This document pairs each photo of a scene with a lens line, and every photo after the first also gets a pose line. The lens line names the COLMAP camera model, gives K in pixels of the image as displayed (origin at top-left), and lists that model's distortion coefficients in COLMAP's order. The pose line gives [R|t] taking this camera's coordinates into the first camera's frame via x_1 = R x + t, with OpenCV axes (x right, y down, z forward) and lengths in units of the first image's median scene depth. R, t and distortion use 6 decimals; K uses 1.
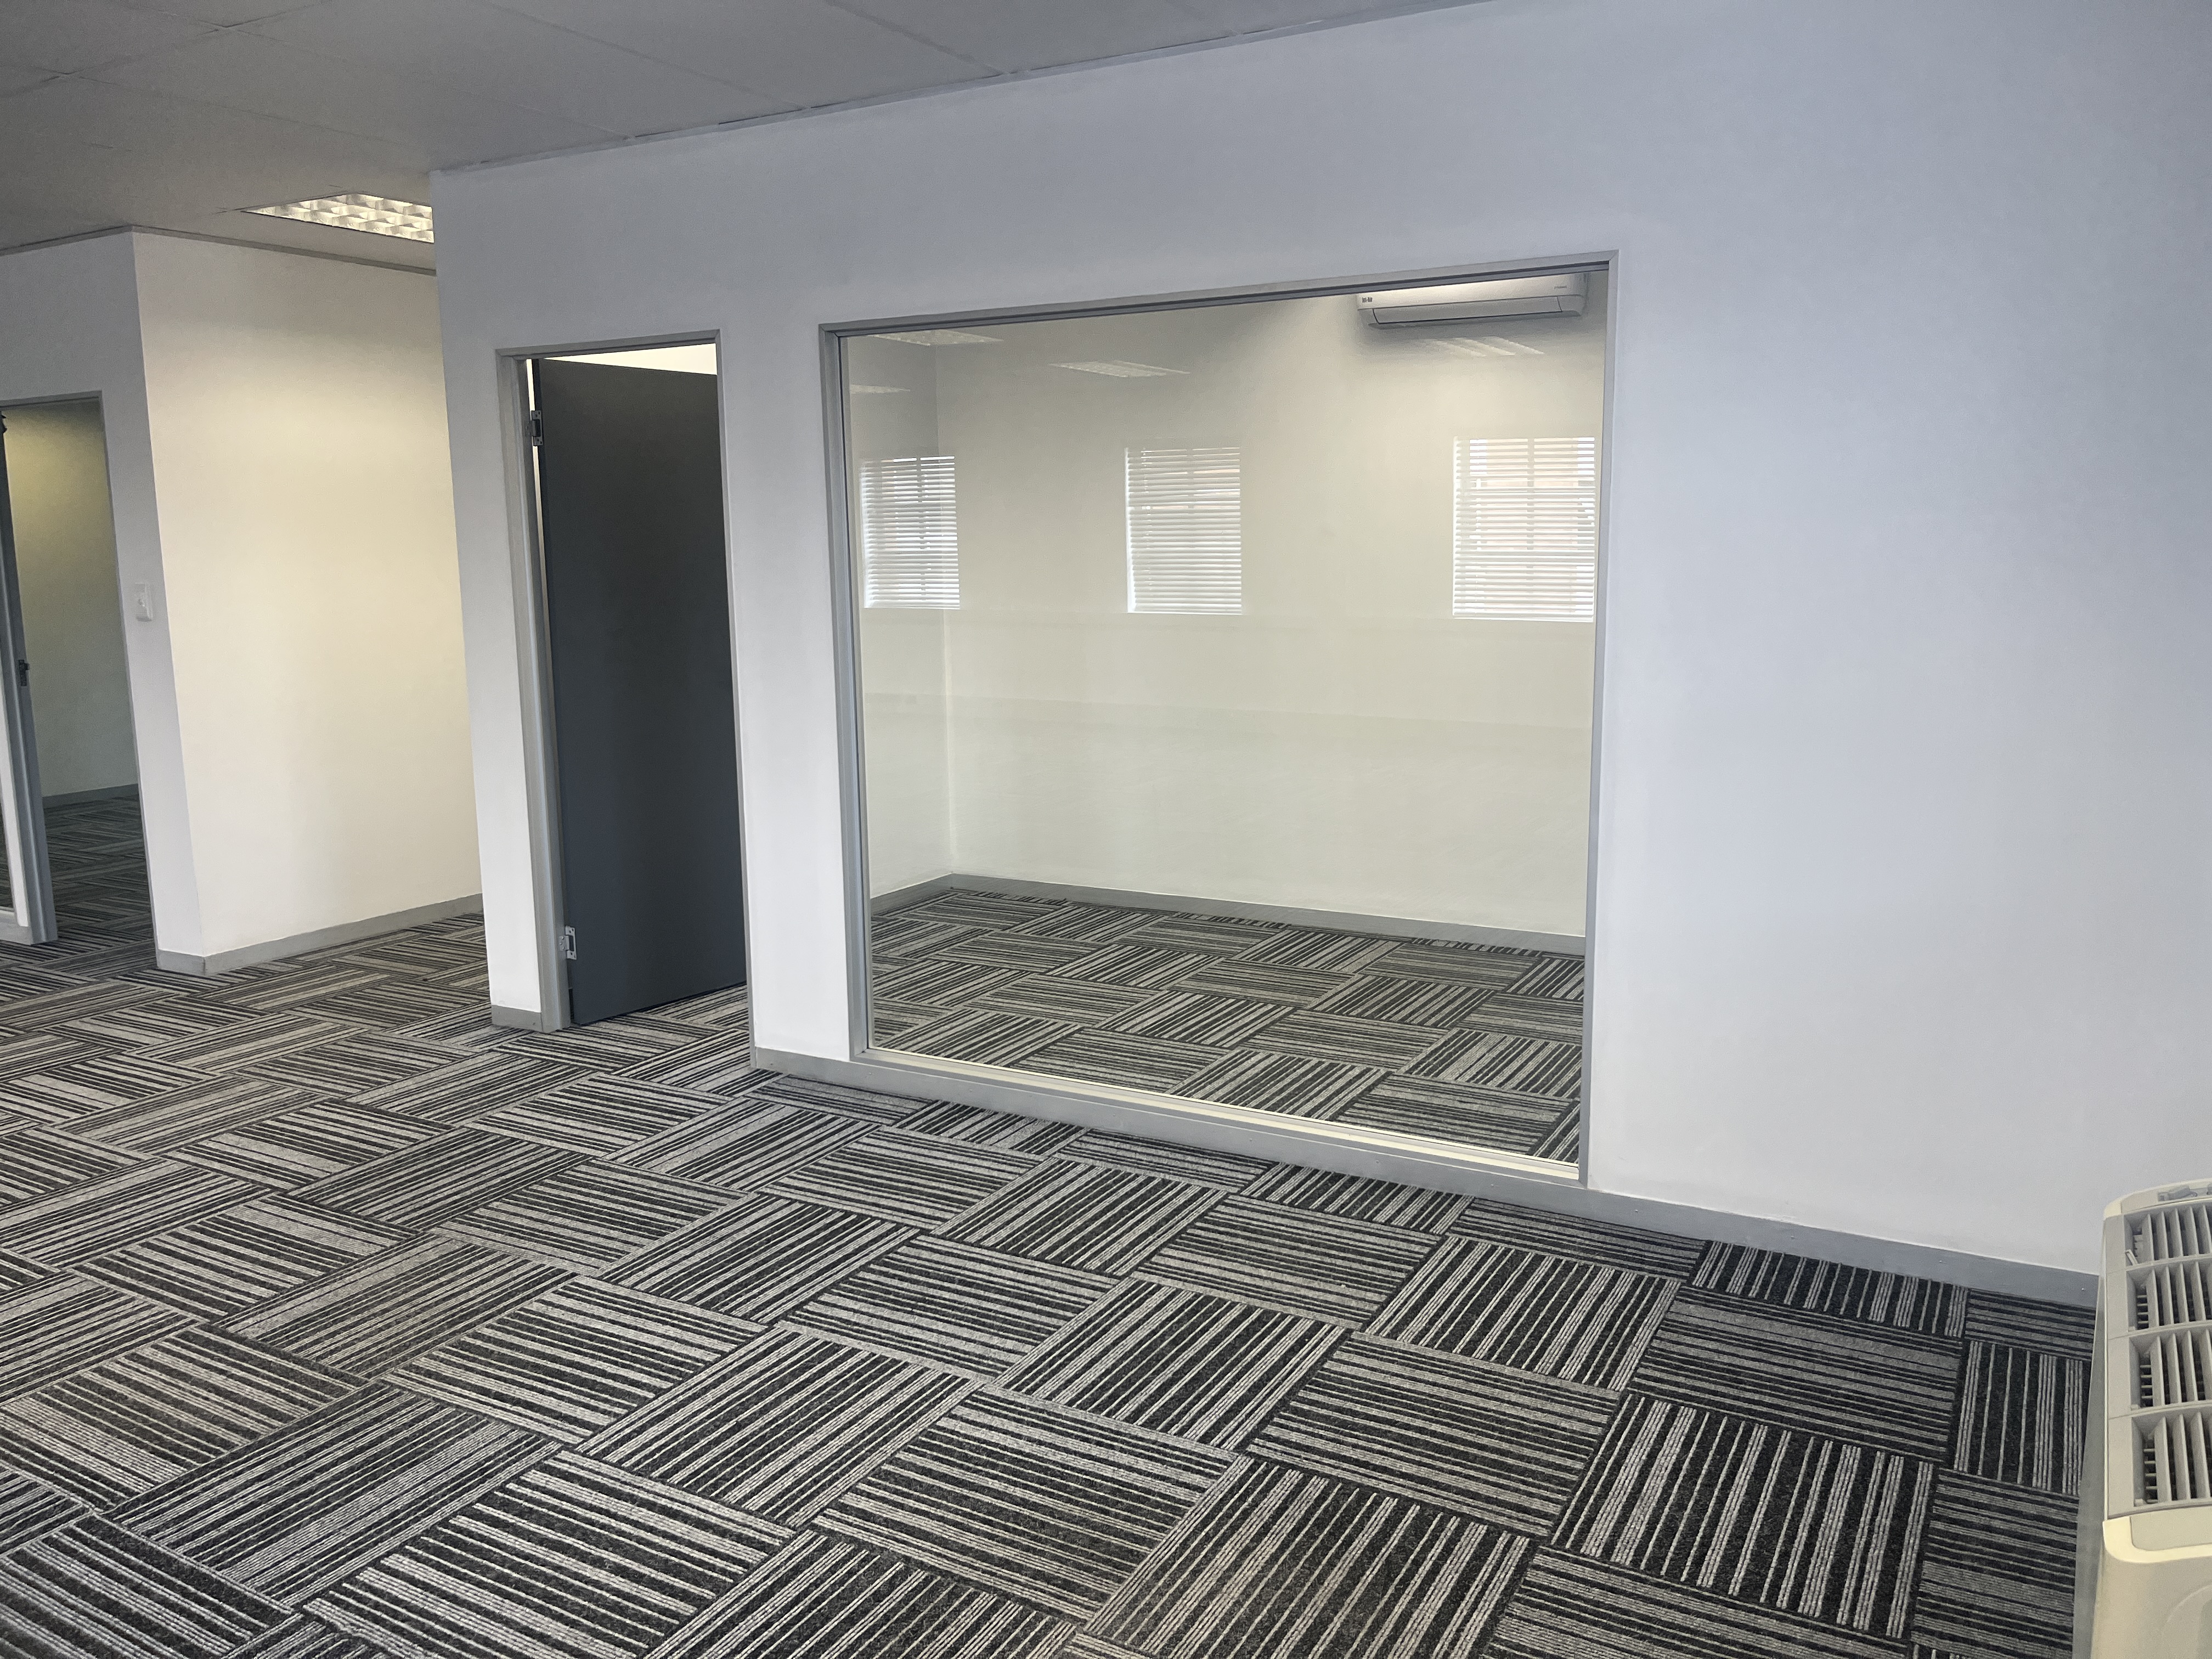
lens RADIAL K [[1689.8, 0, 1092.5], [0, 1689.8, 826.5], [0, 0, 1]] dist [0.048873, -0.077357]
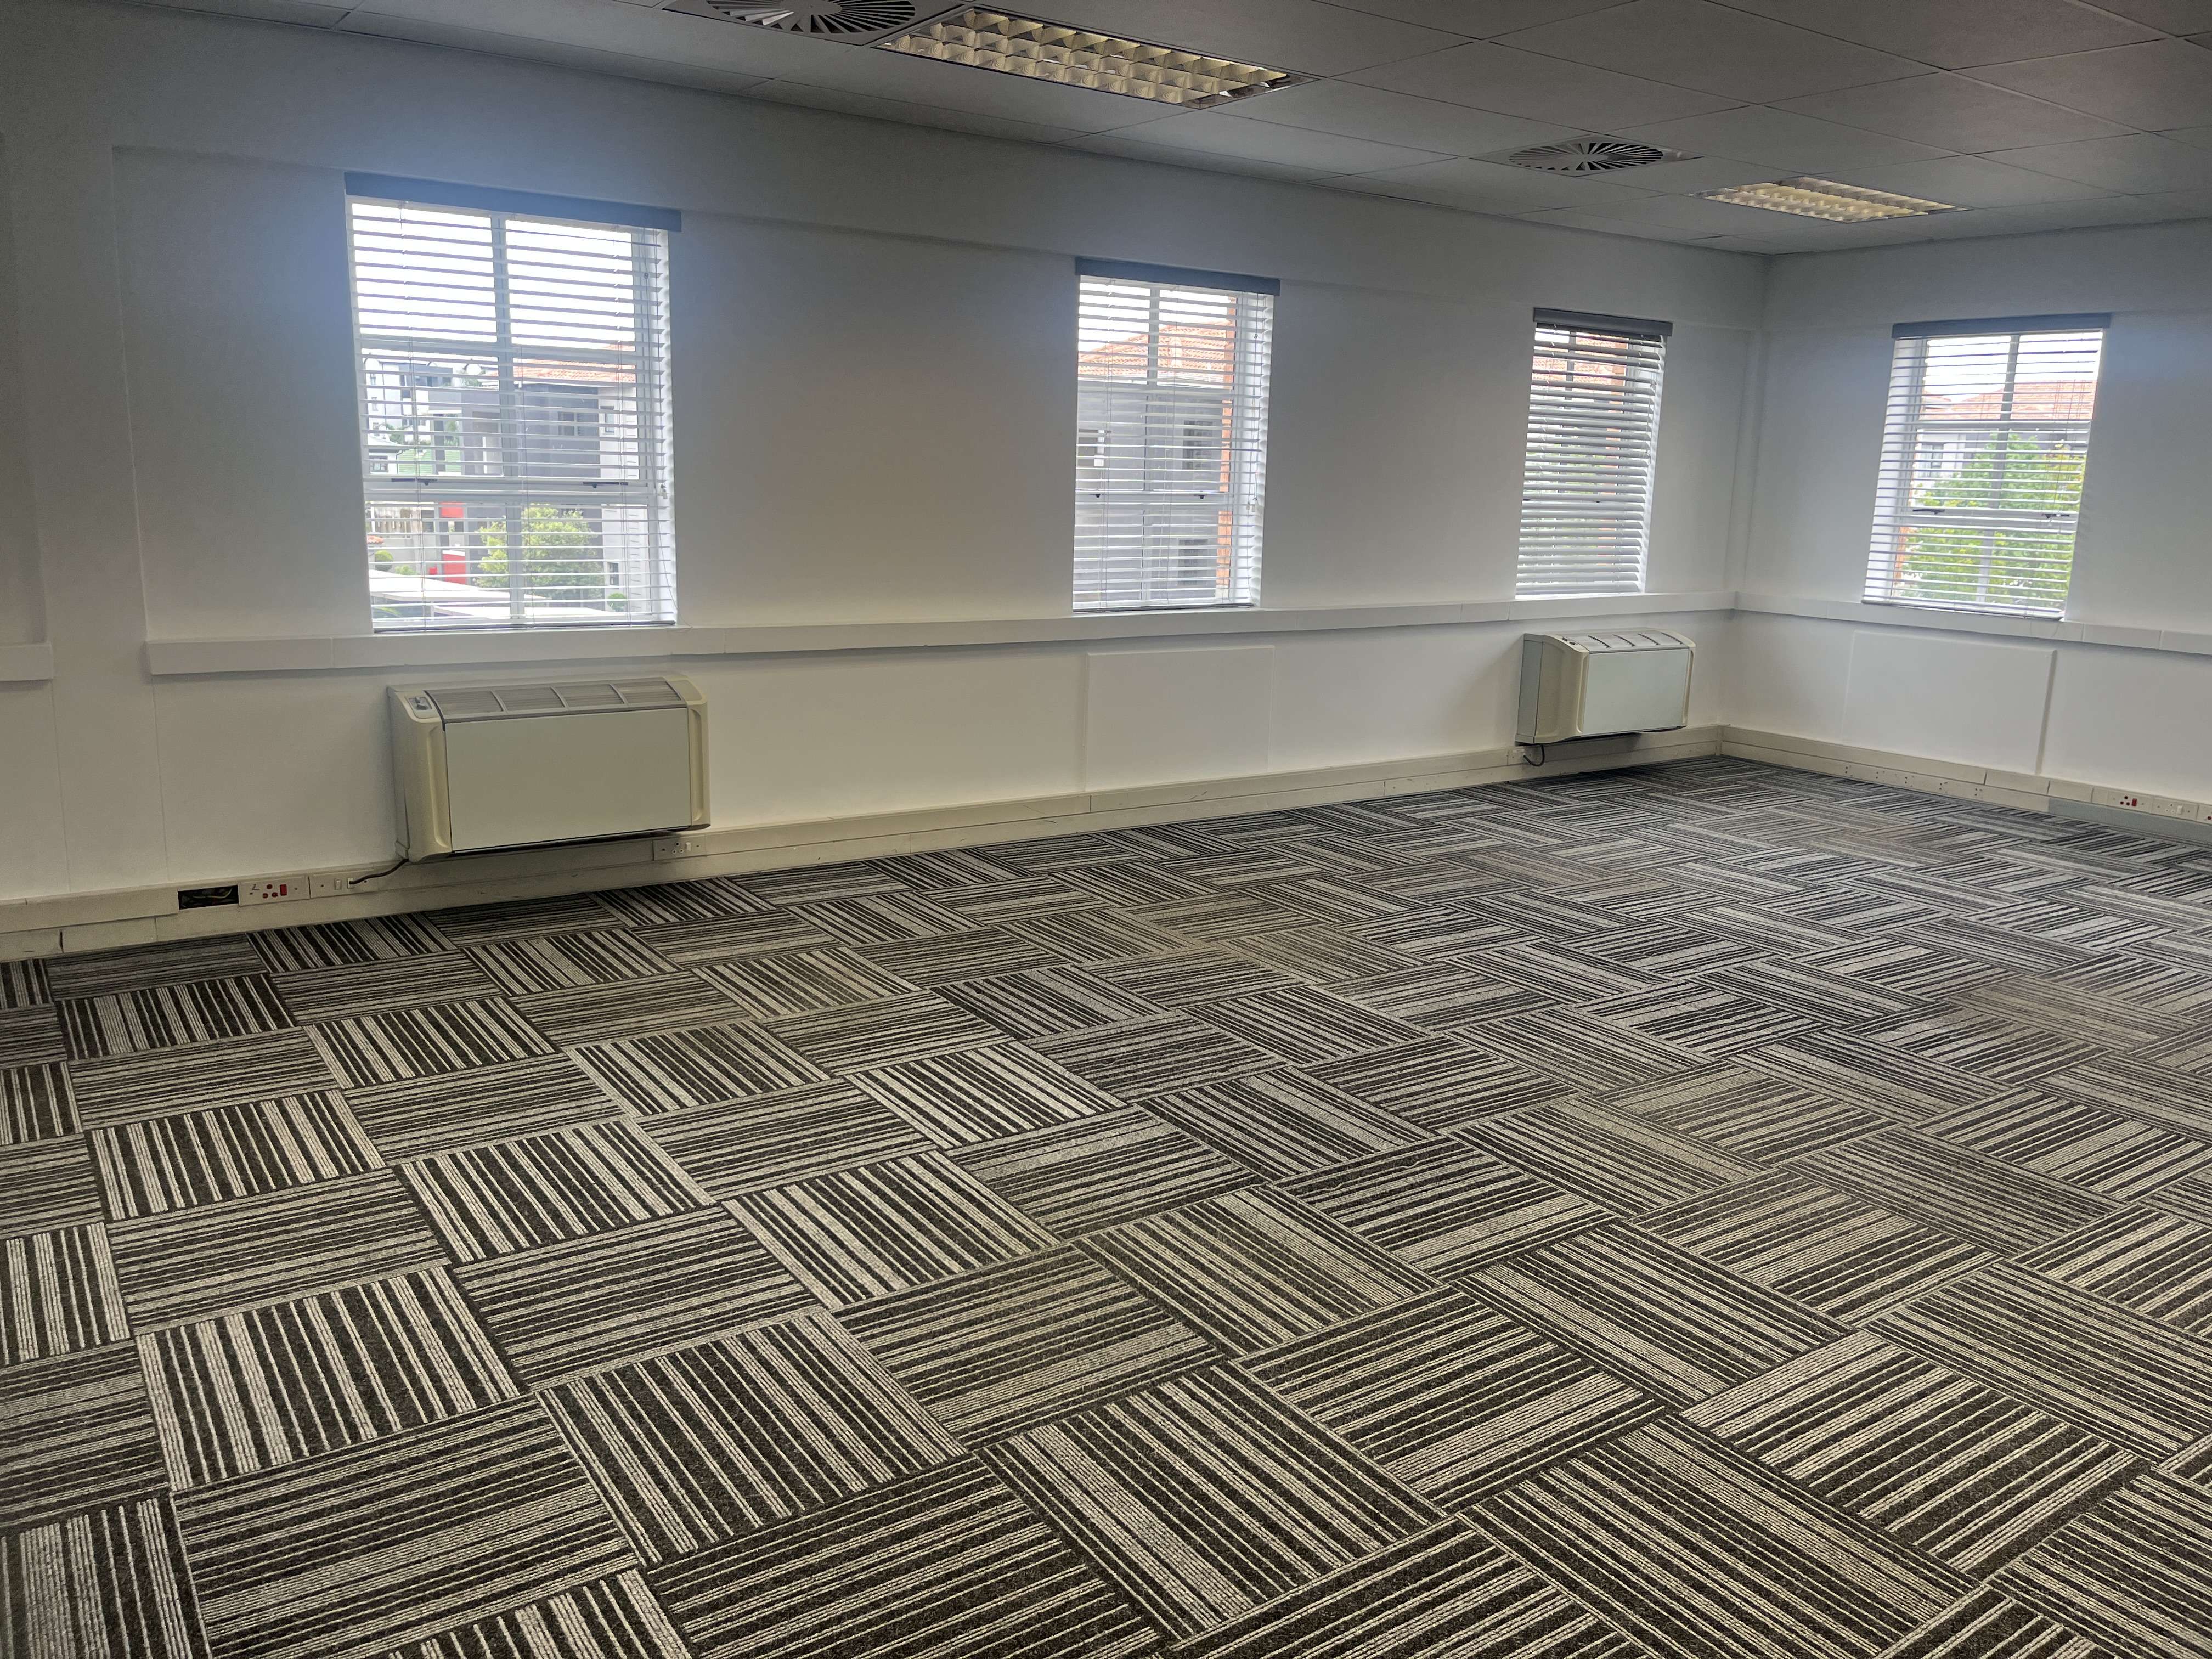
lens RADIAL K [[1666.5, 0, 1106.0], [0, 1666.5, 829.5], [0, 0, 1]] dist [0.095998, -0.137169]
pose [[-0.905935, -0.104059, 0.410430, -0.841728], [0.053285, 0.933606, 0.354317, -0.283495], [-0.420050, 0.342858, -0.840242, 1.769862]]
